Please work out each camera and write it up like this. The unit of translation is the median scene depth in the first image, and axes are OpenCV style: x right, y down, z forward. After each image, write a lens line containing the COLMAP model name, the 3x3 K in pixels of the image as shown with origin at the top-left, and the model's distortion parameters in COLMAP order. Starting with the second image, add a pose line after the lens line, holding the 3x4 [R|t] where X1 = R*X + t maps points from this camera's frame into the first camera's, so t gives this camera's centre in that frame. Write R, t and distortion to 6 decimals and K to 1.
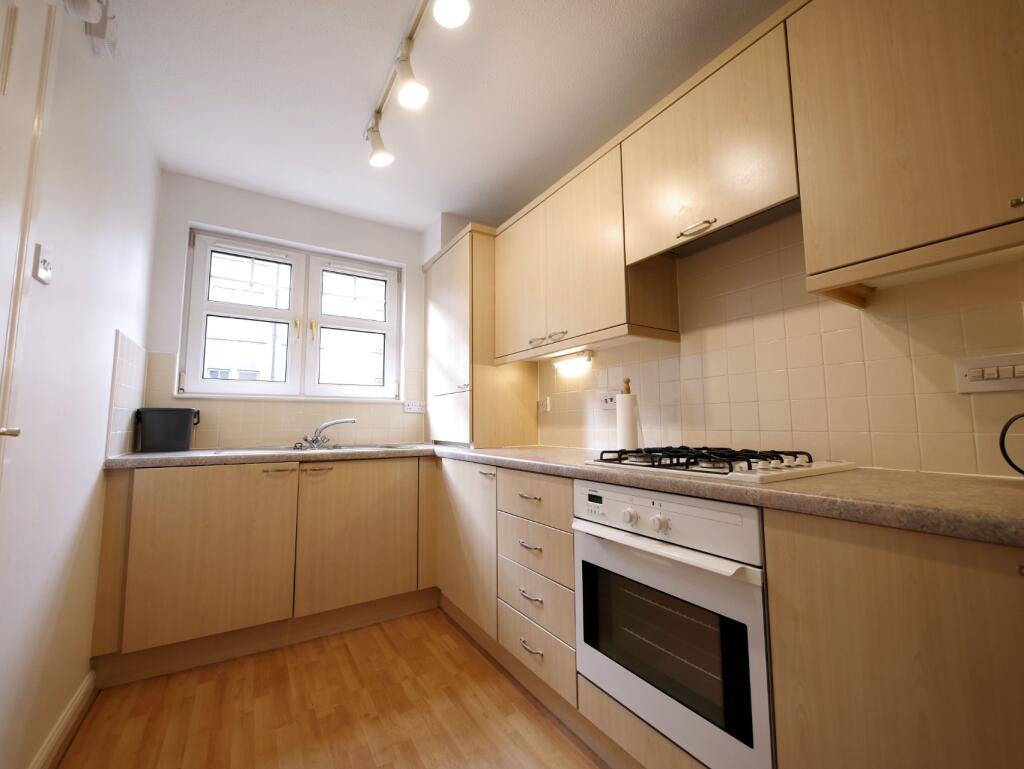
lens RADIAL K [[427.9, 0, 512.5], [0, 427.9, 381.0], [0, 0, 1]] dist [0.001280, 0.000151]
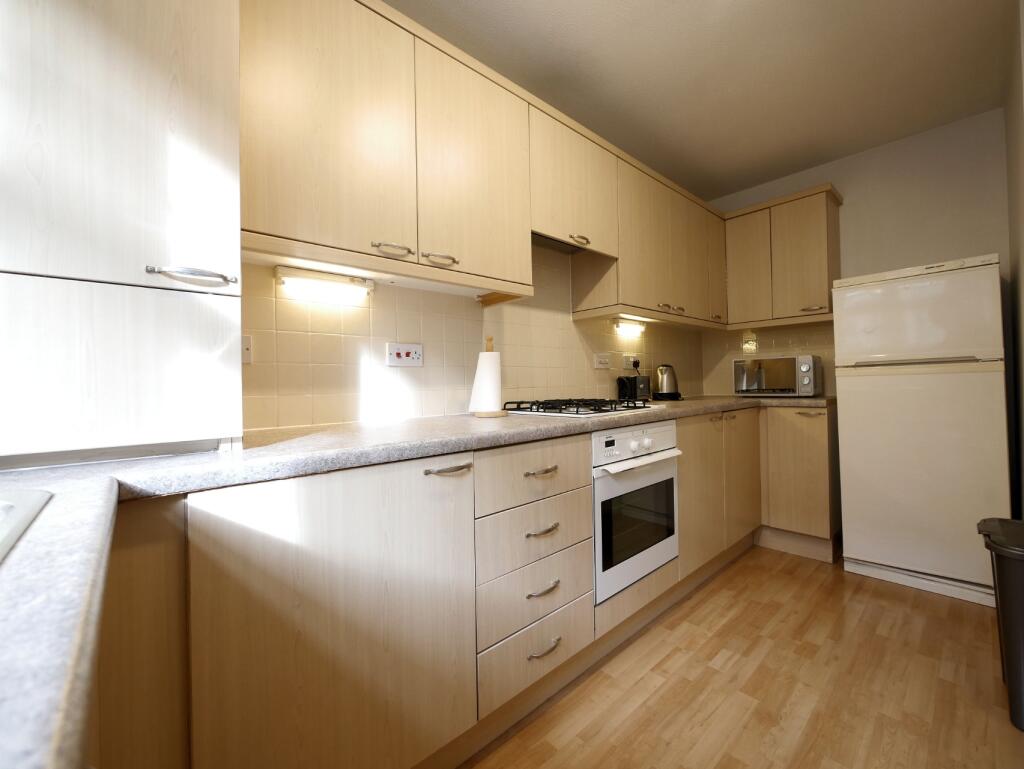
lens RADIAL K [[427.9, 0, 512.5], [0, 427.9, 381.0], [0, 0, 1]] dist [0.001280, 0.000151]
pose [[-0.181371, 0.014801, 0.983303, -0.780907], [-0.074845, 0.996779, -0.028809, 0.135339], [-0.980562, -0.078820, -0.179679, 1.269898]]
